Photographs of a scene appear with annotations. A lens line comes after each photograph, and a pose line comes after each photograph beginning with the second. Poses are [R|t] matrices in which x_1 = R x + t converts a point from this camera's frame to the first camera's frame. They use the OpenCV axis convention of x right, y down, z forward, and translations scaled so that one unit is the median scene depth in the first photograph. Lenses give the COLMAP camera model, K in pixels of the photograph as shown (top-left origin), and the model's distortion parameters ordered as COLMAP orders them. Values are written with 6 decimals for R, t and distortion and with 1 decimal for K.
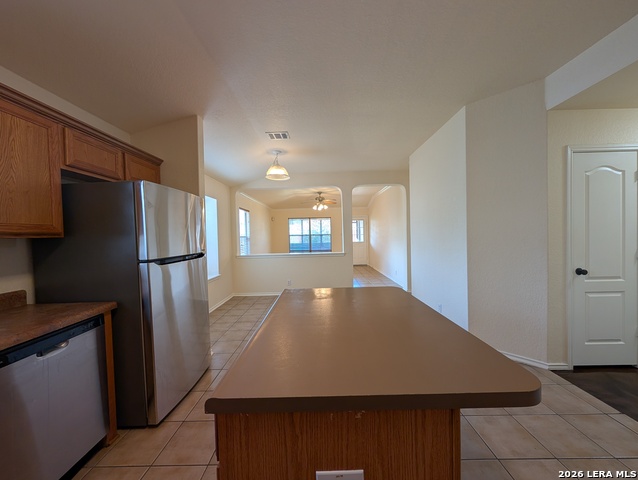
lens RADIAL K [[241.8, 0, 320.0], [0, 241.8, 242.0], [0, 0, 1]] dist [0.001829, -0.000227]
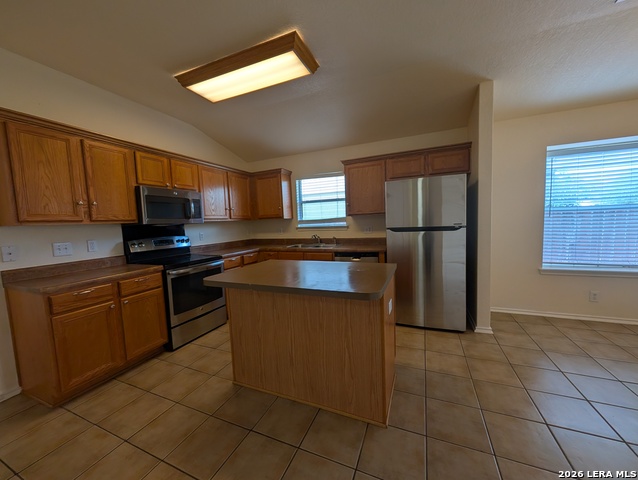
lens RADIAL K [[241.8, 0, 320.6], [0, 241.8, 240.1], [0, 0, 1]] dist [0.001829, -0.000227]
pose [[-0.390896, 0.112742, -0.913504, 0.493731], [0.022231, 0.993337, 0.113082, -0.017151], [0.920166, 0.023895, -0.390798, 0.570387]]
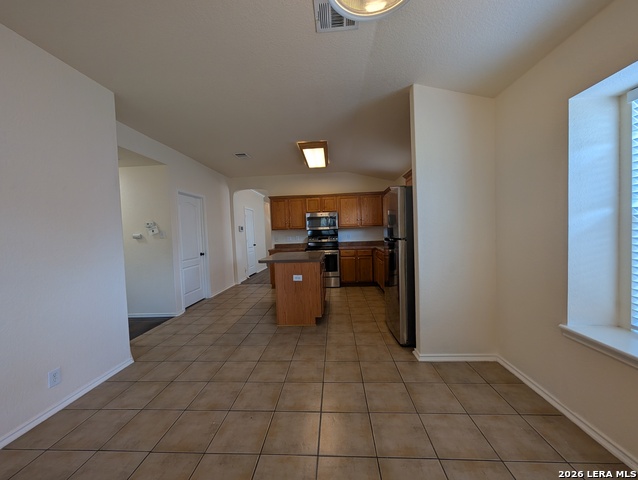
lens RADIAL K [[241.8, 0, 320.0], [0, 241.8, 240.6], [0, 0, 1]] dist [0.001829, -0.000227]
pose [[-0.996437, 0.056301, 0.062795, -0.133295], [0.060482, 0.995933, 0.066785, -0.026757], [-0.058780, 0.070345, -0.995789, 1.410240]]
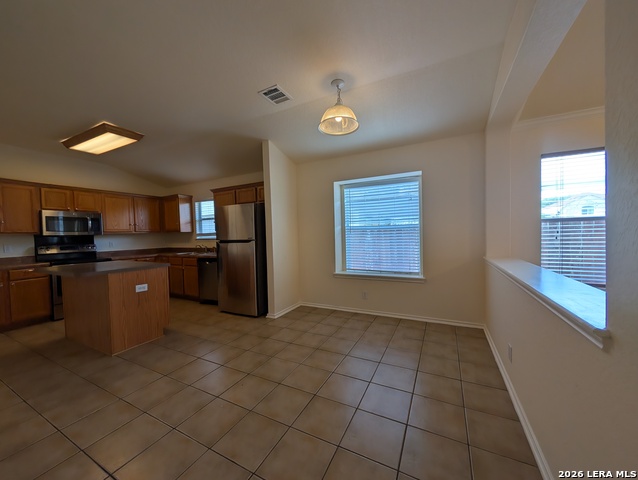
lens RADIAL K [[241.8, 0, 321.4], [0, 241.8, 240.1], [0, 0, 1]] dist [0.001829, -0.000227]
pose [[-0.453756, 0.061980, -0.888968, 0.440717], [0.010710, 0.997886, 0.064108, -0.029452], [0.891062, 0.019568, -0.453460, 1.385515]]
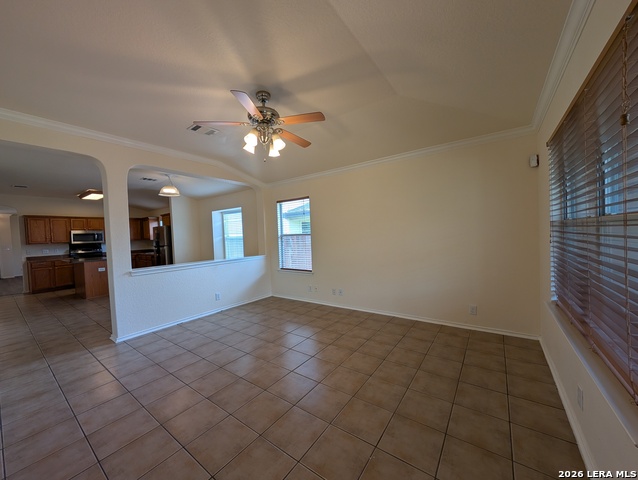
lens RADIAL K [[241.8, 0, 318.5], [0, 241.8, 240.5], [0, 0, 1]] dist [0.001829, -0.000227]
pose [[-0.587819, 0.062763, -0.806554, 0.469336], [0.027488, 0.997960, 0.057624, -0.082164], [0.808525, 0.011702, -0.588345, 2.689736]]
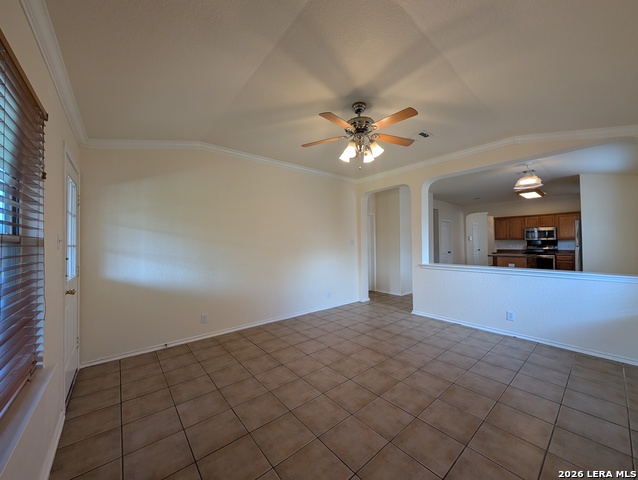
lens RADIAL K [[241.8, 0, 322.2], [0, 241.8, 241.3], [0, 0, 1]] dist [0.001829, -0.000227]
pose [[-0.647357, 0.035653, 0.761353, -0.440643], [0.048103, 0.998825, -0.005873, -0.061067], [-0.760668, 0.032821, -0.648311, 2.712263]]
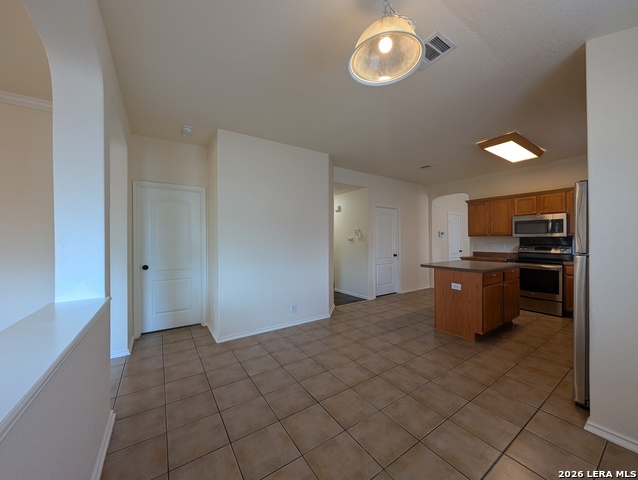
lens RADIAL K [[241.8, 0, 320.2], [0, 241.8, 240.7], [0, 0, 1]] dist [0.001829, -0.000227]
pose [[-0.560843, 0.022945, 0.827604, -0.446791], [0.043700, 0.999043, 0.001916, -0.022934], [-0.826768, 0.037241, -0.561309, 1.426906]]
